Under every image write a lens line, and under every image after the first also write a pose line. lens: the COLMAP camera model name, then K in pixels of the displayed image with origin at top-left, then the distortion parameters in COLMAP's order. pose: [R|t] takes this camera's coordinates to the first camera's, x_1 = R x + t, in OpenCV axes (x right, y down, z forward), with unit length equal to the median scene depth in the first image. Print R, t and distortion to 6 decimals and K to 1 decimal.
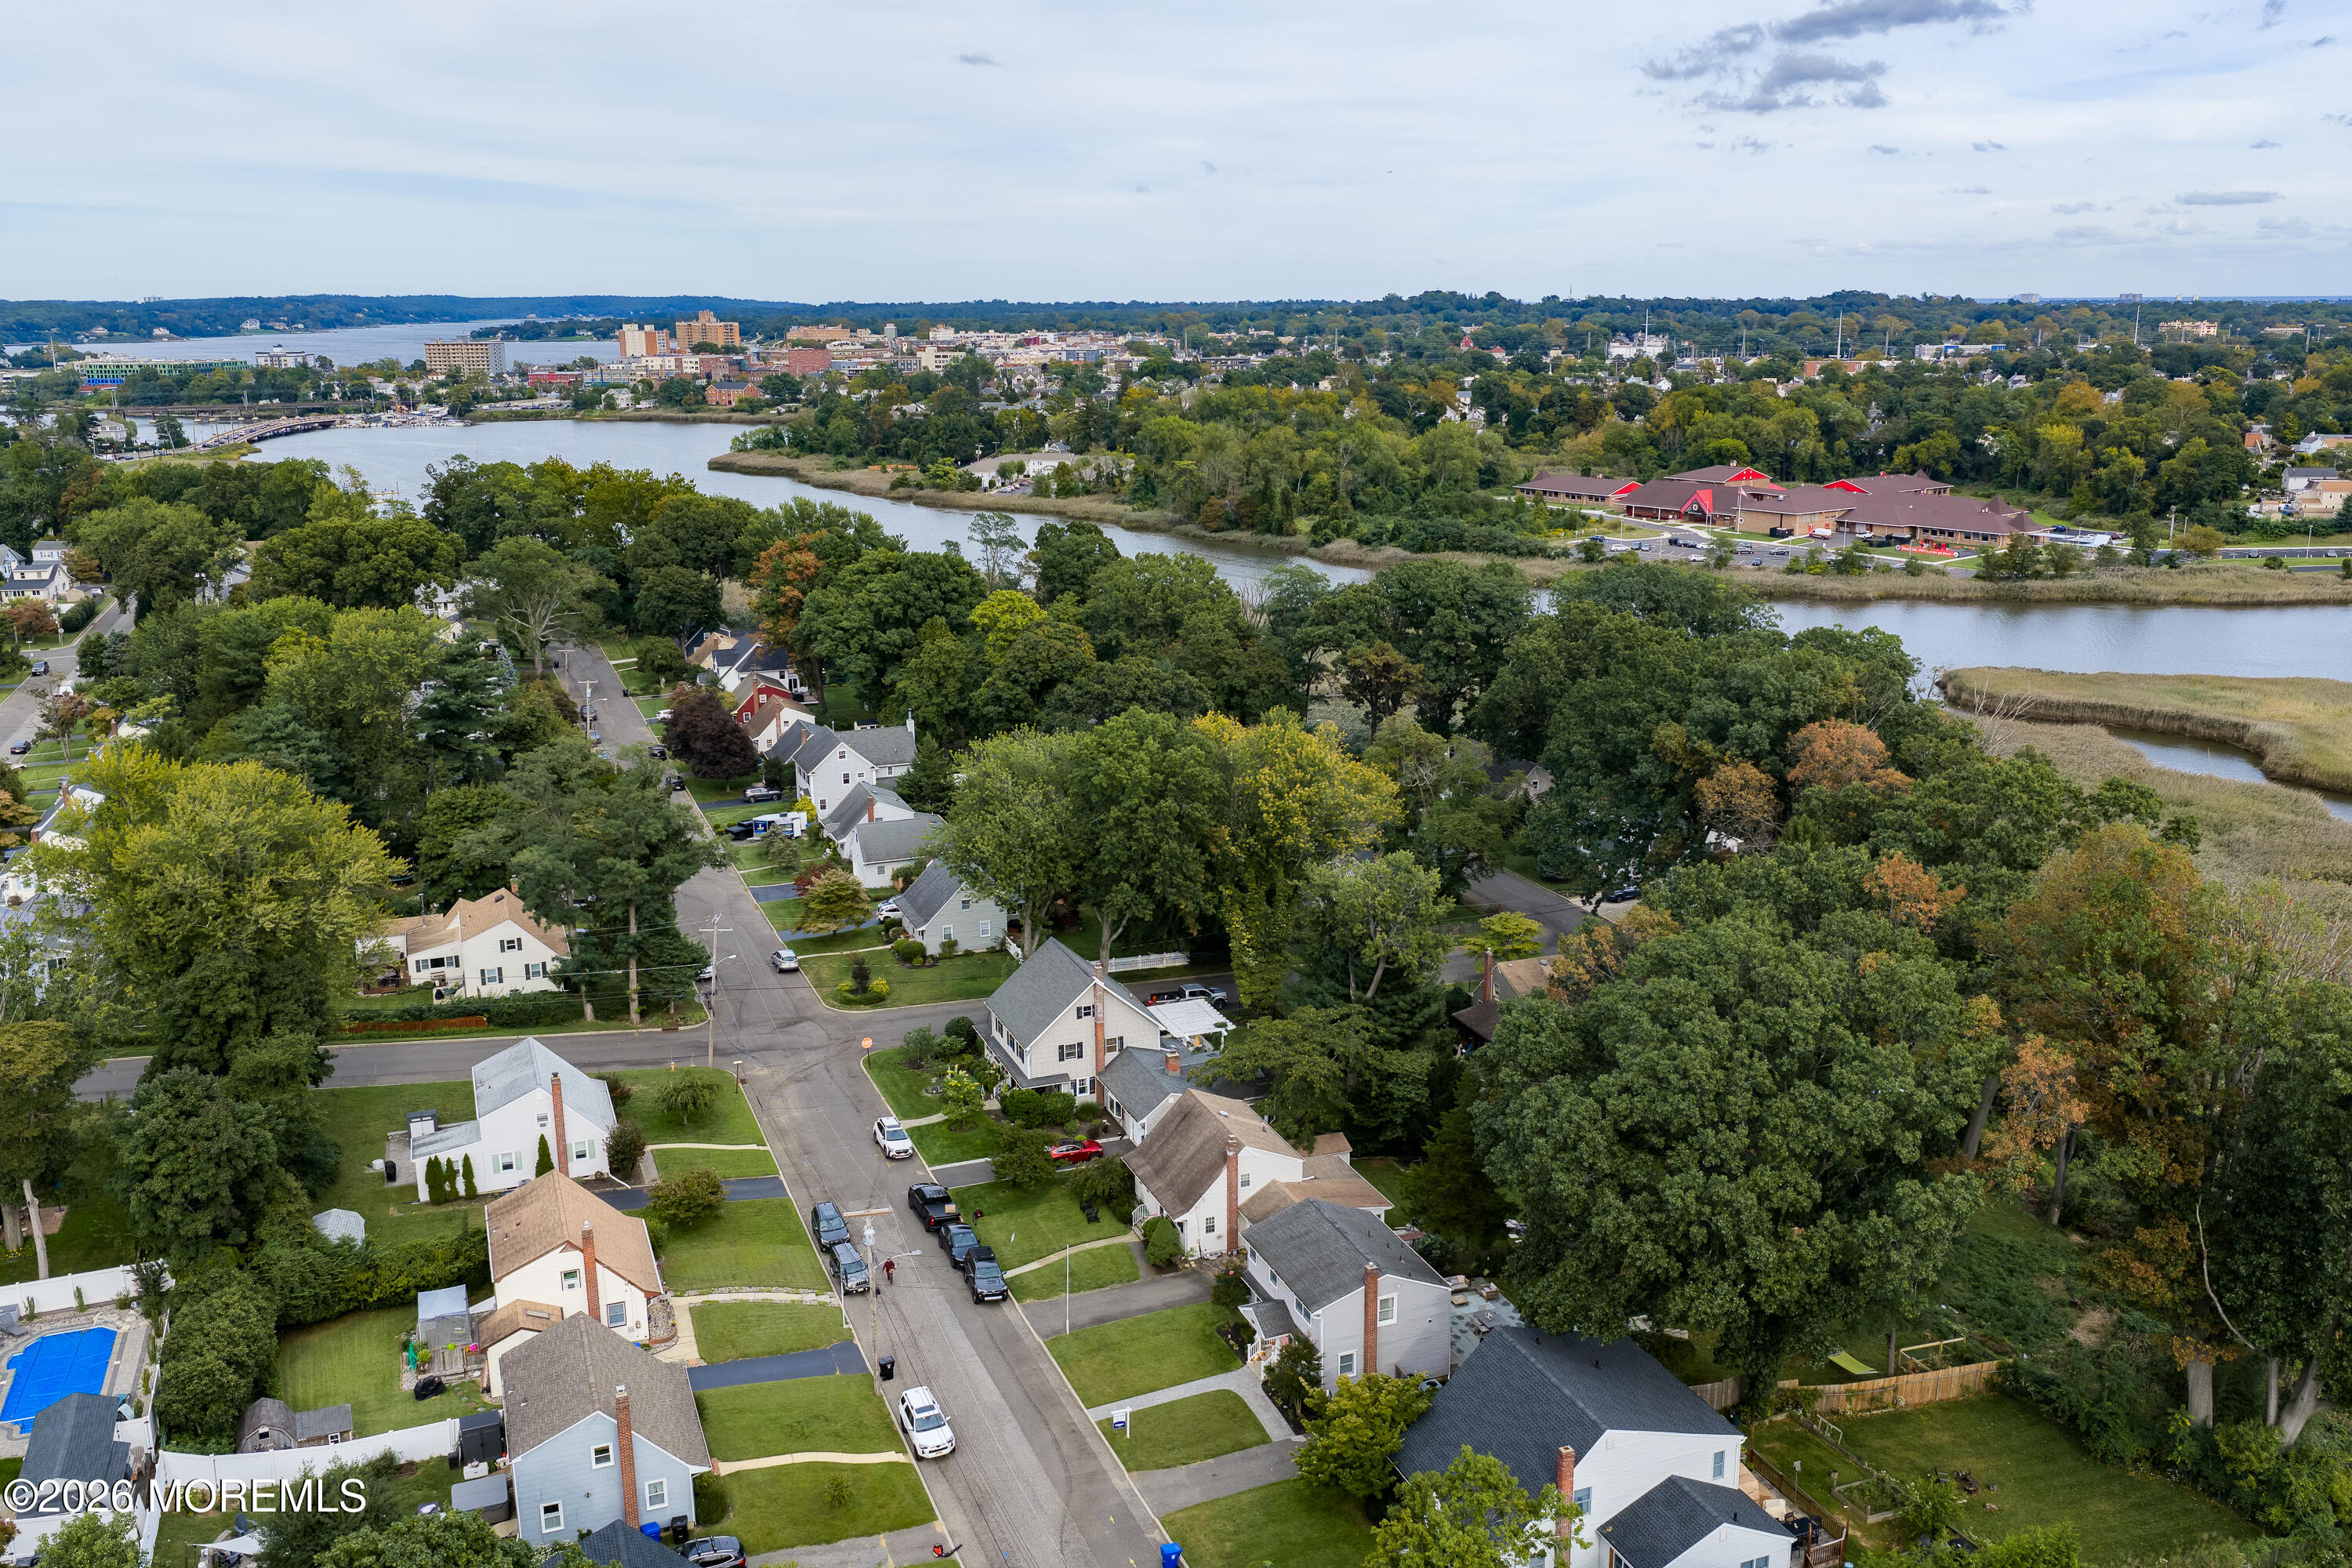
lens RADIAL K [[1961.9, 0, 1184.6], [0, 1961.9, 792.3], [0, 0, 1]] dist [-0.000205, -0.006885]
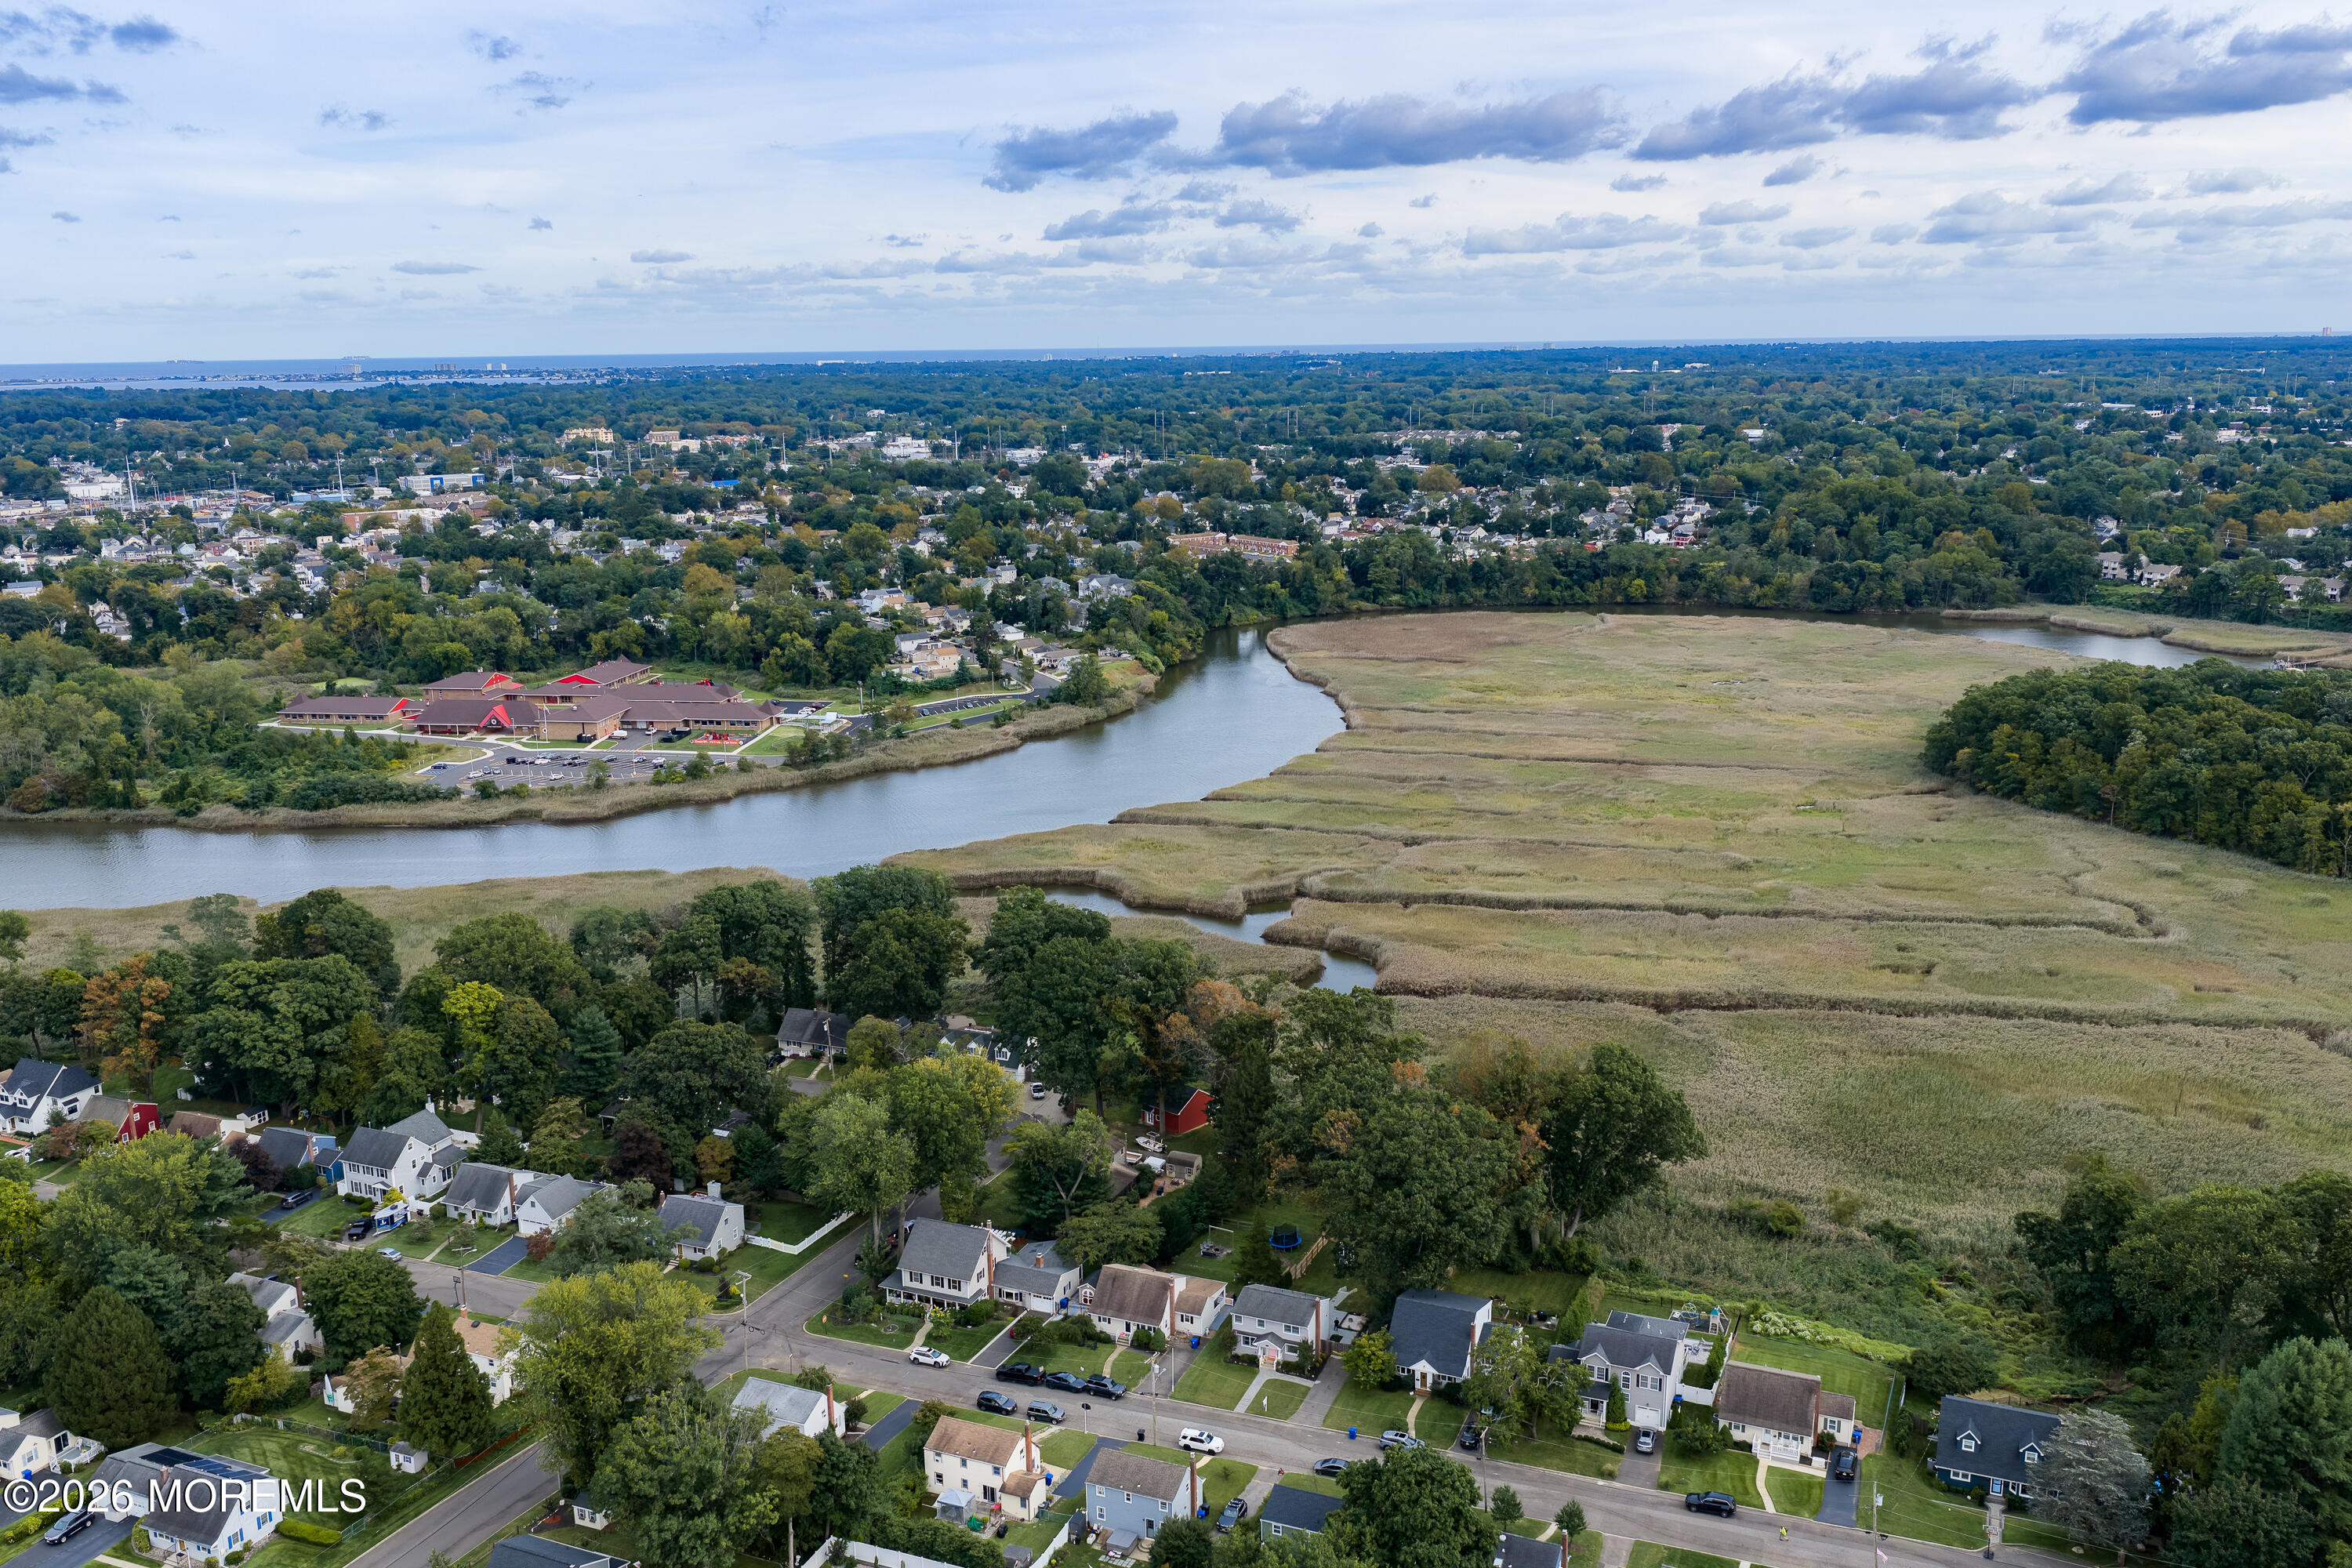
lens RADIAL K [[1961.9, 0, 1184.6], [0, 1961.9, 792.3], [0, 0, 1]] dist [-0.000205, -0.006885]
pose [[0.693622, -0.162311, 0.701815, -0.291368], [0.181068, 0.982288, 0.048223, -0.091403], [-0.697211, 0.093628, 0.710725, -0.108060]]
